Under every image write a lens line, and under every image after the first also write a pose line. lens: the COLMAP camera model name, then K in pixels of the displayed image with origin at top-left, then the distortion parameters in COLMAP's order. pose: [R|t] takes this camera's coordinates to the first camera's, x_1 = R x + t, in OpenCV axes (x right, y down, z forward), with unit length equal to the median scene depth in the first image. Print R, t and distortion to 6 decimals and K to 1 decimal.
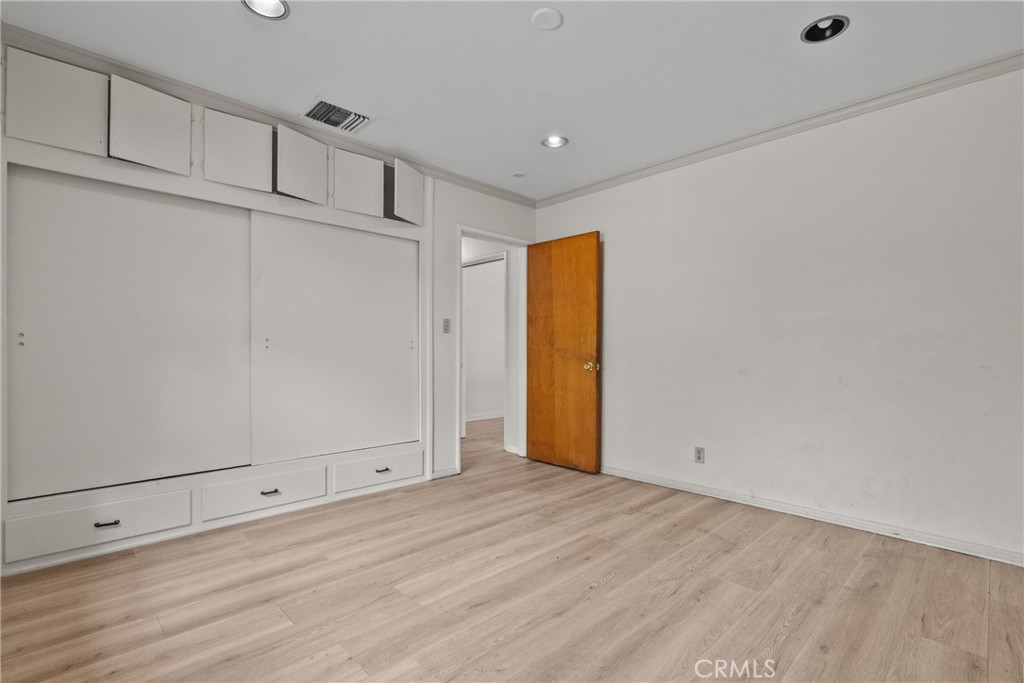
lens RADIAL K [[465.3, 0, 515.6], [0, 465.3, 336.1], [0, 0, 1]] dist [-0.003136, -0.000049]
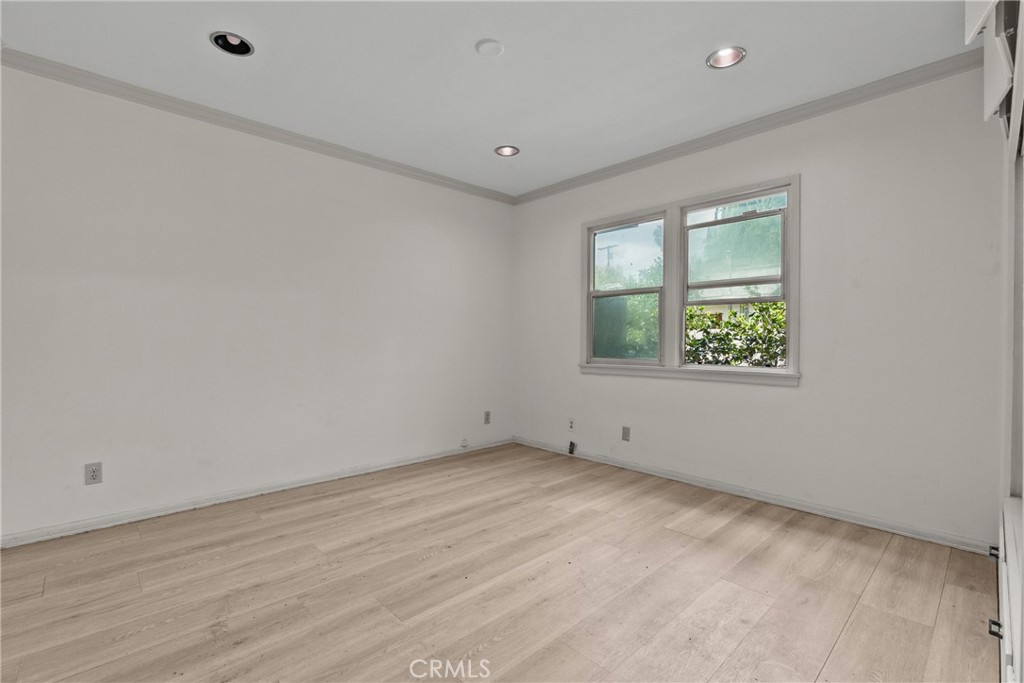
lens RADIAL K [[465.3, 0, 515.6], [0, 465.3, 336.1], [0, 0, 1]] dist [-0.003136, -0.000049]
pose [[-0.999921, -0.007307, 0.010232, -0.009999], [-0.007693, 0.999240, -0.038218, 0.055983], [-0.009945, -0.038293, -0.999217, 2.129606]]
